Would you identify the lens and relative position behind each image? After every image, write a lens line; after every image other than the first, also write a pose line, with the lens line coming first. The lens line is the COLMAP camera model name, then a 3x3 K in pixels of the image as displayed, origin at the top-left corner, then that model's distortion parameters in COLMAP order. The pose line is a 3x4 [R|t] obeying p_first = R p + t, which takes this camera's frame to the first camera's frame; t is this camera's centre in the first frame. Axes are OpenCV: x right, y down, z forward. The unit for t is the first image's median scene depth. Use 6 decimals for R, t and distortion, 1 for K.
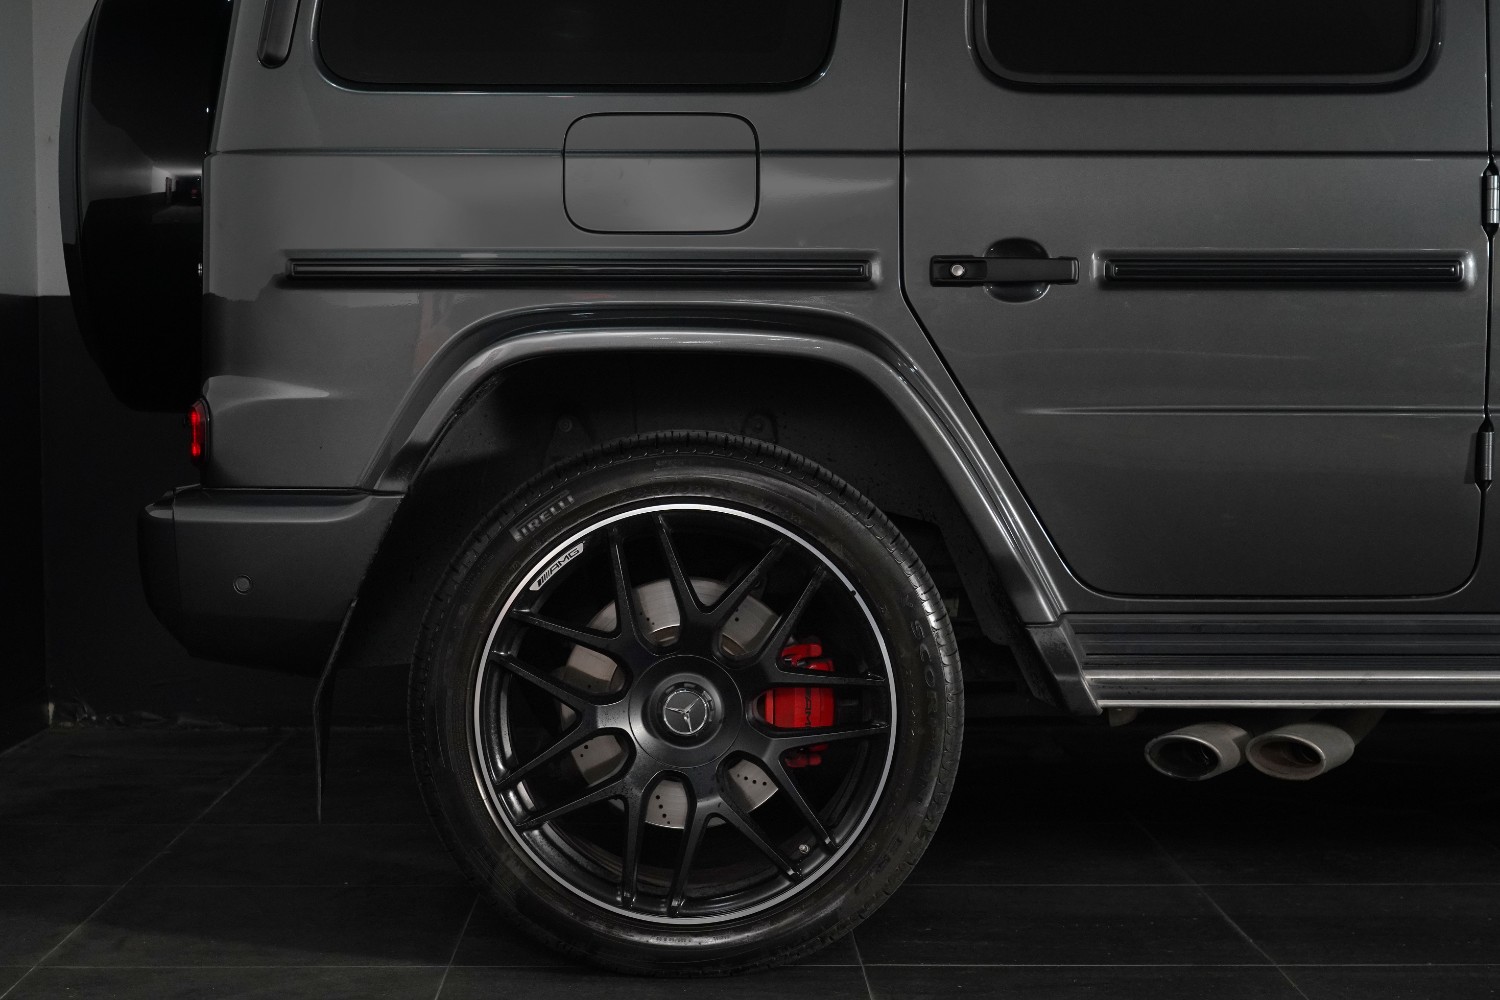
lens RADIAL K [[2546.6, 0, 750.2], [0, 2546.6, 503.0], [0, 0, 1]] dist [0.003641, 0.000000]
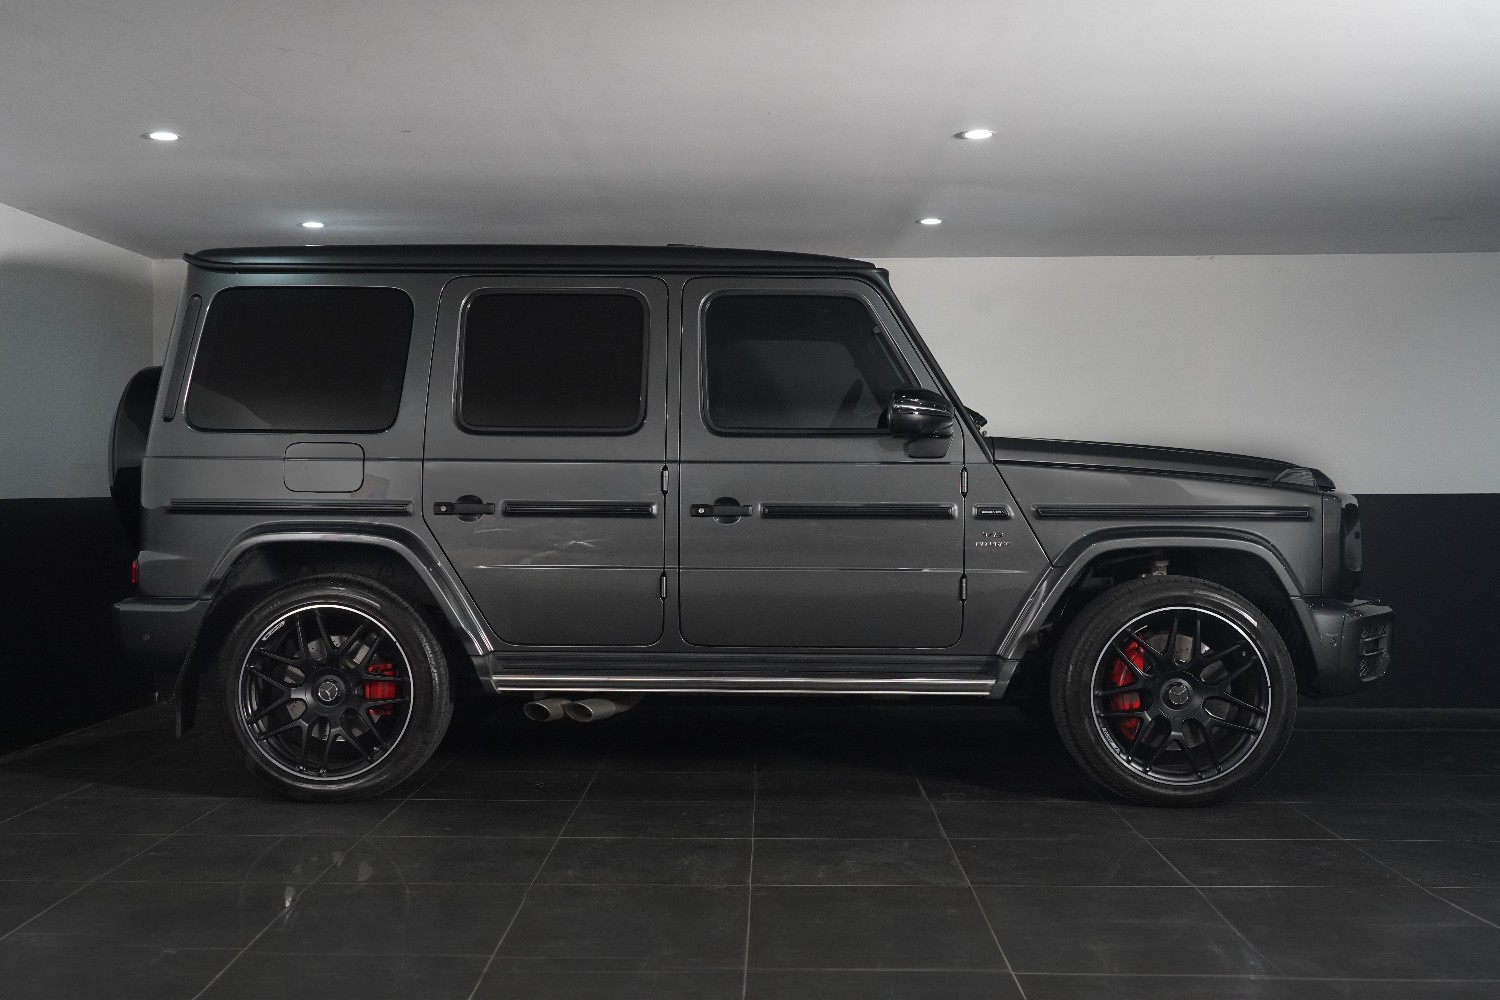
lens RADIAL K [[1630.6, 0, 750.0], [0, 1630.6, 496.5], [0, 0, 1]] dist [-0.008573, 0.000000]
pose [[0.999814, 0.005617, -0.018441, 0.400176], [-0.006539, 0.998713, -0.050296, -0.026925], [0.018134, 0.050407, 0.998564, -0.538378]]
